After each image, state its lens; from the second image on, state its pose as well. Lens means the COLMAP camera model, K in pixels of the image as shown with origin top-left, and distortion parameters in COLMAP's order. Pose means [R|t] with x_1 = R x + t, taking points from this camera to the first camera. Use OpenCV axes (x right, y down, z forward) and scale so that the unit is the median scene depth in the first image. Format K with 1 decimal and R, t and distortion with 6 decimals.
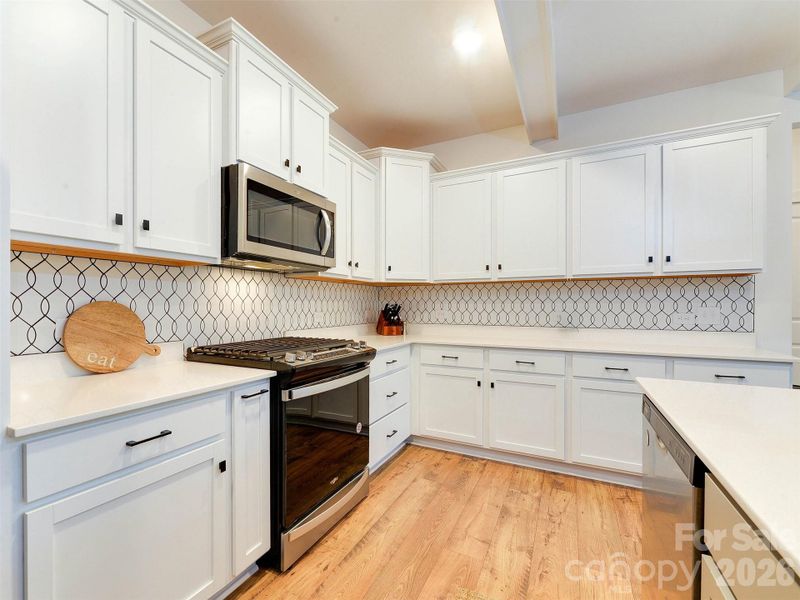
lens RADIAL K [[366.0, 0, 377.1], [0, 366.0, 305.7], [0, 0, 1]] dist [0.001198, -0.000096]
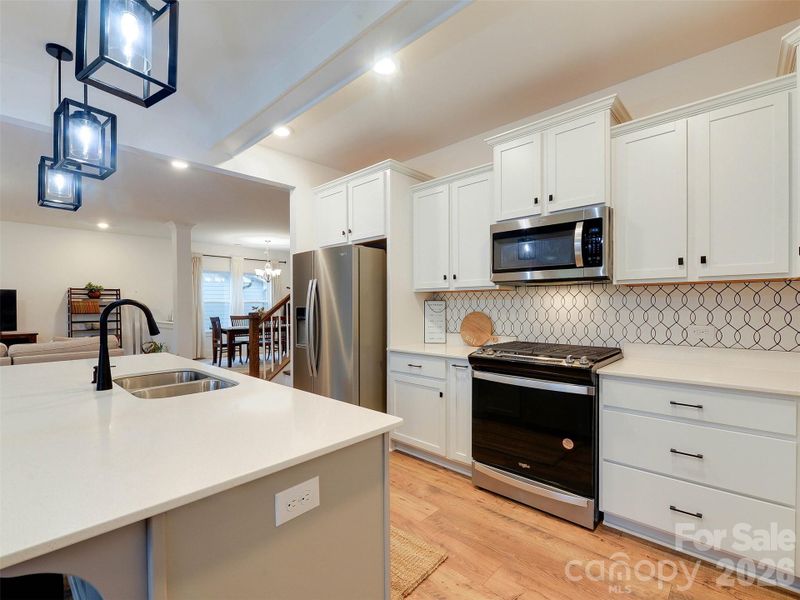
lens RADIAL K [[366.1, 0, 408.3], [0, 366.1, 302.9], [0, 0, 1]] dist [-0.016444, -0.000361]
pose [[-0.239099, -0.005194, -0.970981, 0.879278], [0.003256, 0.999976, -0.006151, -0.032644], [0.970990, -0.004632, -0.239076, 0.721060]]
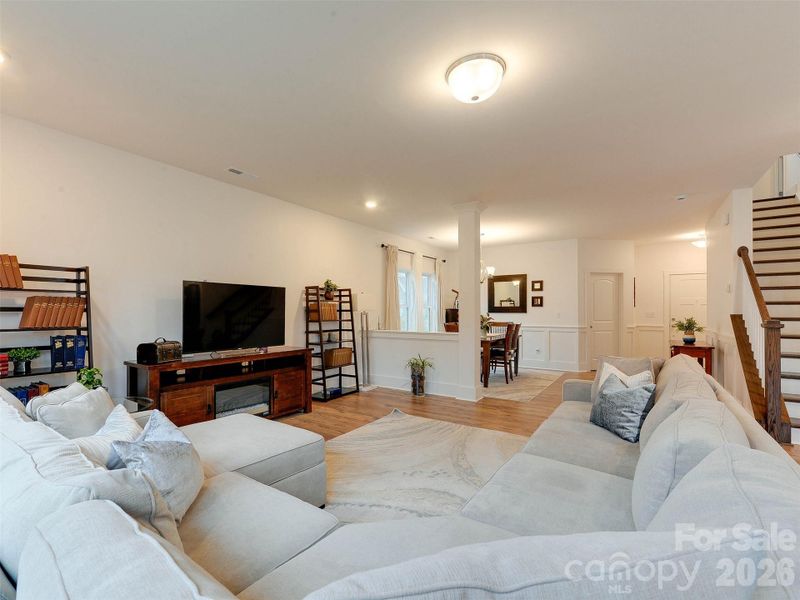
lens RADIAL K [[369.1, 0, 379.8], [0, 369.1, 319.4], [0, 0, 1]] dist [-0.001072, -0.000038]
pose [[-0.127761, 0.018437, -0.991634, 0.849022], [-0.001080, 0.999824, 0.018728, -0.023895], [0.991804, 0.003464, -0.127718, -1.812008]]
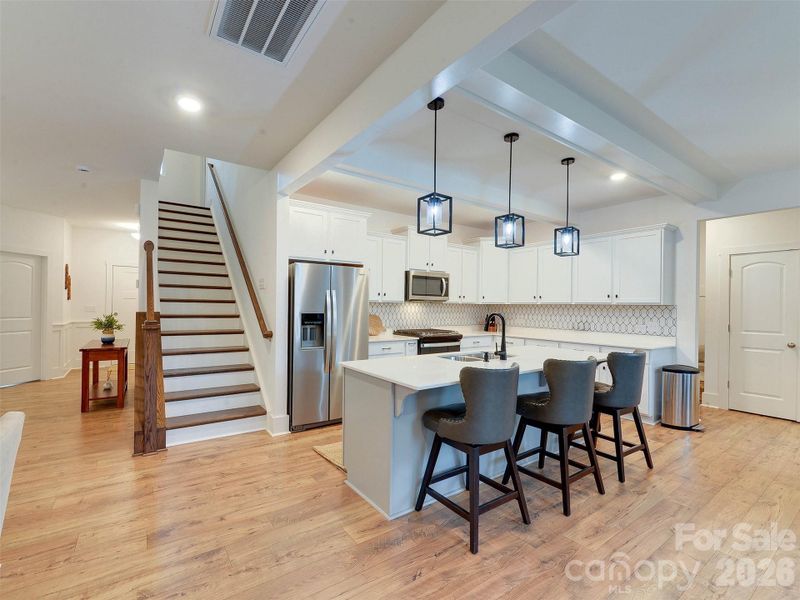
lens RADIAL K [[361.1, 0, 390.0], [0, 361.1, 305.4], [0, 0, 1]] dist [-0.001200, -0.005057]
pose [[0.890902, 0.010954, -0.454064, 0.599339], [-0.013150, 0.999912, -0.001679, -0.061698], [0.454005, 0.007466, 0.890968, -1.247145]]
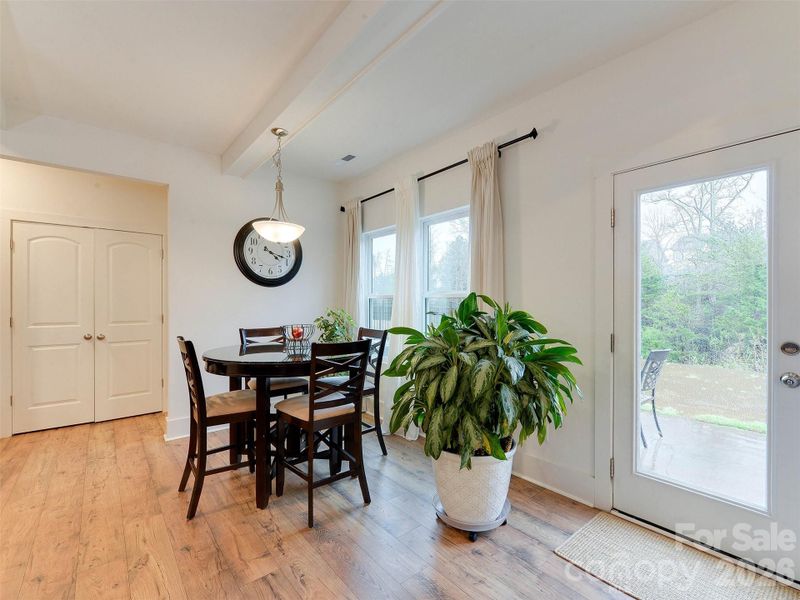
lens RADIAL K [[366.1, 0, 408.3], [0, 366.1, 302.9], [0, 0, 1]] dist [-0.016444, -0.000361]
pose [[0.366080, 0.001047, 0.930583, 0.625529], [0.001189, 0.999998, -0.001593, -0.035765], [-0.930583, 0.001690, 0.366078, -0.611409]]
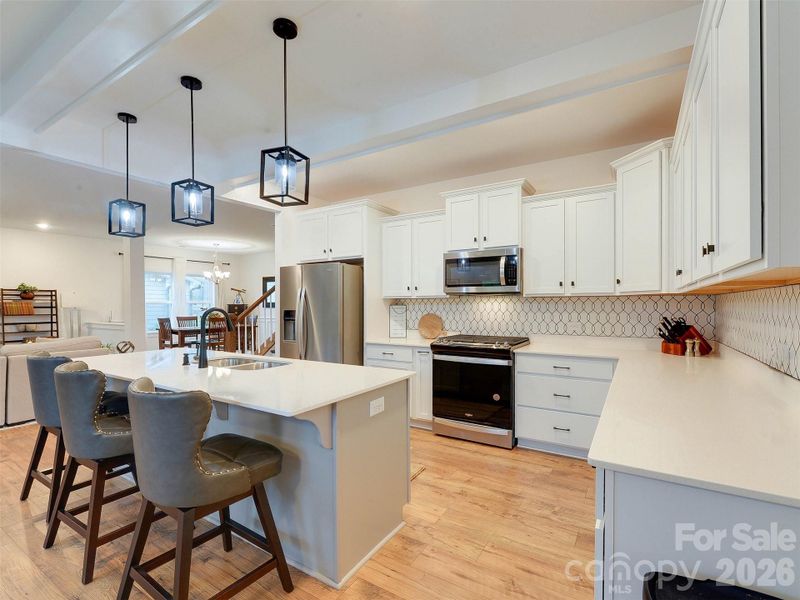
lens RADIAL K [[372.2, 0, 403.4], [0, 372.2, 306.9], [0, 0, 1]] dist [-0.000549, 0.000118]
pose [[-0.059051, 0.004694, -0.998244, 1.354023], [0.001033, 0.999989, 0.004641, -0.049313], [0.998254, -0.000757, -0.059056, 0.618332]]
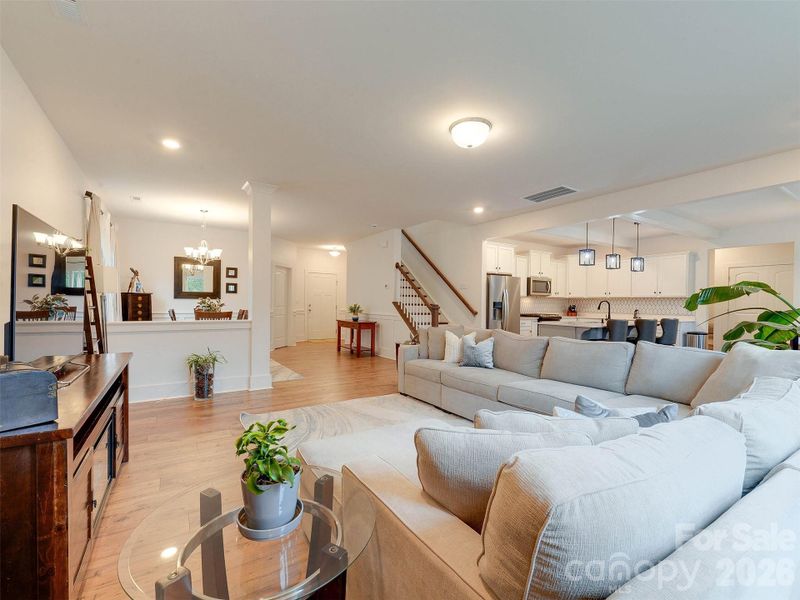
lens RADIAL K [[358.4, 0, 403.9], [0, 358.4, 306.0], [0, 0, 1]] dist [-0.003236, -0.000386]
pose [[0.876582, 0.014684, -0.481029, 0.329705], [-0.011975, 0.999890, 0.008701, -0.008458], [0.481104, -0.001867, 0.876661, -2.934624]]
